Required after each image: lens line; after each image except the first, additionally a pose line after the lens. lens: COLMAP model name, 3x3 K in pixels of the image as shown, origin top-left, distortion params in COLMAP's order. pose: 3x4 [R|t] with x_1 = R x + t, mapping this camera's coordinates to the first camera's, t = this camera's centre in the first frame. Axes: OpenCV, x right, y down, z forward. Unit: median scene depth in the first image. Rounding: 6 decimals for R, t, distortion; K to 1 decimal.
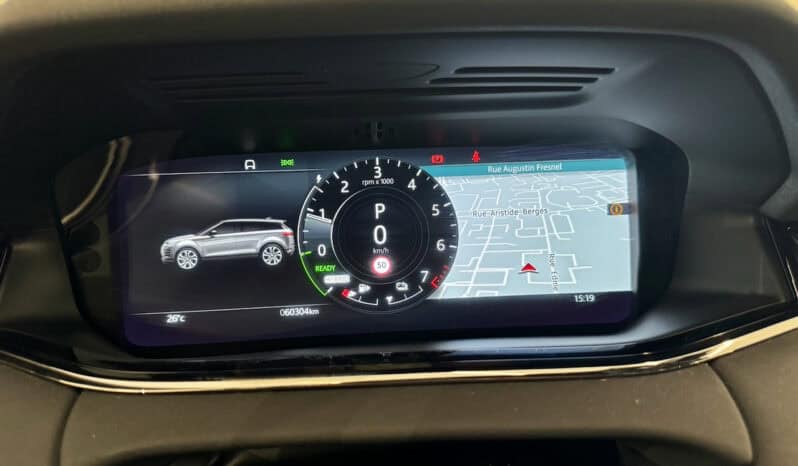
lens RADIAL K [[562.6, 0, 400.8], [0, 562.6, 239.5], [0, 0, 1]] dist [0.063034, -0.037220]
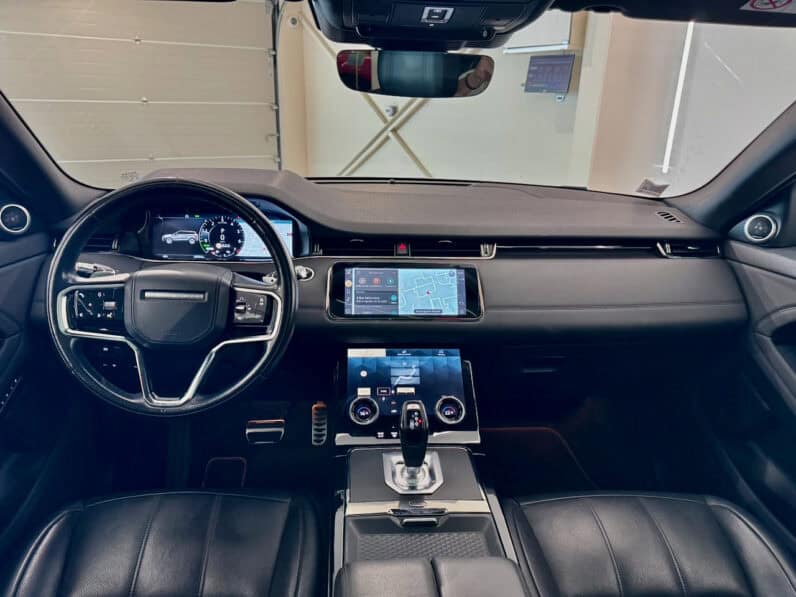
lens RADIAL K [[562.9, 0, 399.4], [0, 562.9, 307.9], [0, 0, 1]] dist [0.046768, -0.066504]
pose [[0.998716, 0.047891, 0.016497, 1.078403], [-0.048283, 0.998539, 0.024251, 0.306051], [-0.015311, -0.025017, 0.999570, -2.716731]]
